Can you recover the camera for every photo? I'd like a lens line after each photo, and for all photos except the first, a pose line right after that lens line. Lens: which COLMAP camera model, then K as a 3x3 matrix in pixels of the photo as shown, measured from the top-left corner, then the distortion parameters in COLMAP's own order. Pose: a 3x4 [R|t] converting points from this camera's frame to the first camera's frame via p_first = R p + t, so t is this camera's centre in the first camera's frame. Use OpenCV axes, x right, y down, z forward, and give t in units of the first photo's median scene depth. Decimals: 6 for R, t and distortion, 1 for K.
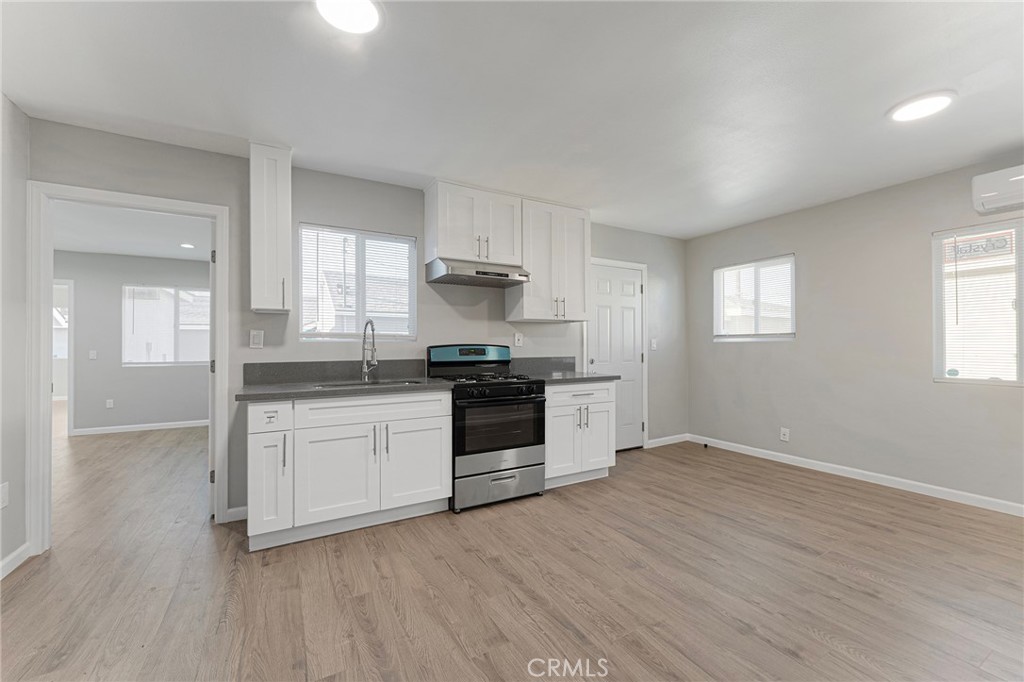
lens RADIAL K [[410.7, 0, 512.3], [0, 410.7, 344.0], [0, 0, 1]] dist [0.000053, -0.000219]
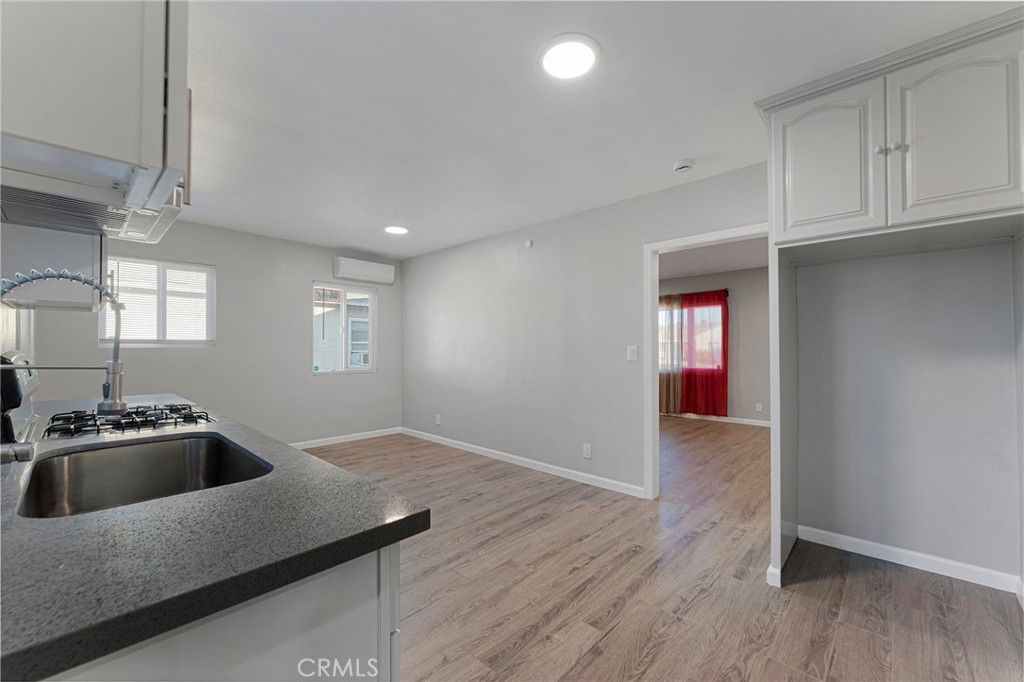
lens RADIAL K [[410.7, 0, 512.3], [0, 410.7, 344.0], [0, 0, 1]] dist [0.000053, -0.000219]
pose [[-0.297782, 0.017438, 0.954475, -0.722329], [-0.001669, 0.999822, -0.018787, 0.002240], [-0.954632, -0.007188, -0.297700, 0.744742]]
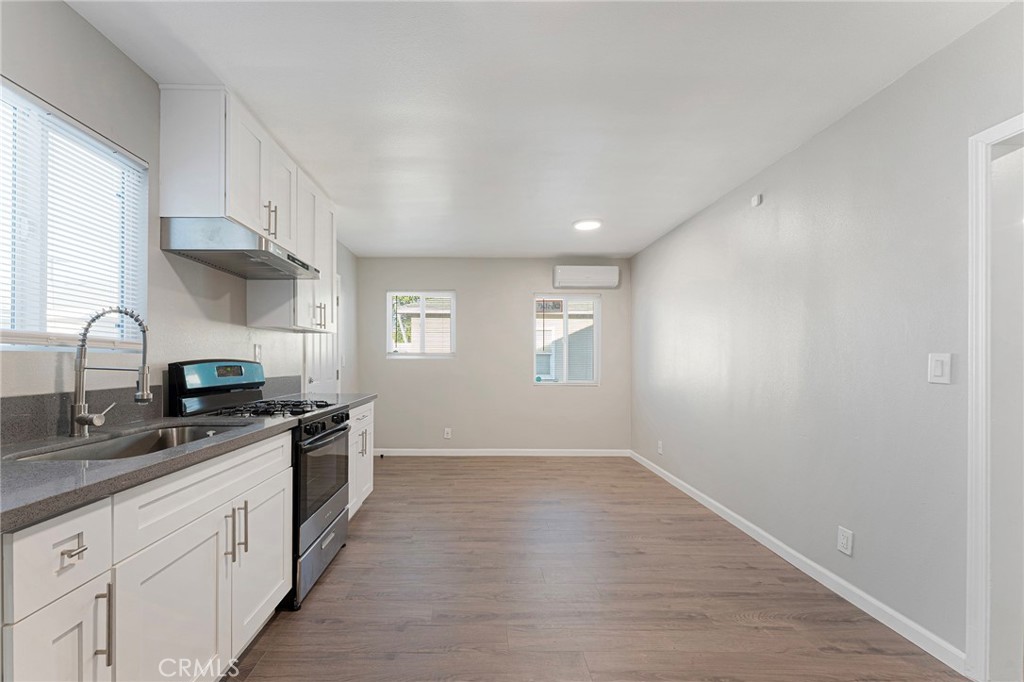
lens RADIAL K [[426.9, 0, 474.9], [0, 426.9, 360.5], [0, 0, 1]] dist [-0.000375, -0.000100]
pose [[0.495577, 0.006533, 0.868540, -0.558278], [-0.008466, 0.999961, -0.002691, 0.001217], [-0.868523, -0.006020, 0.495612, 0.368919]]
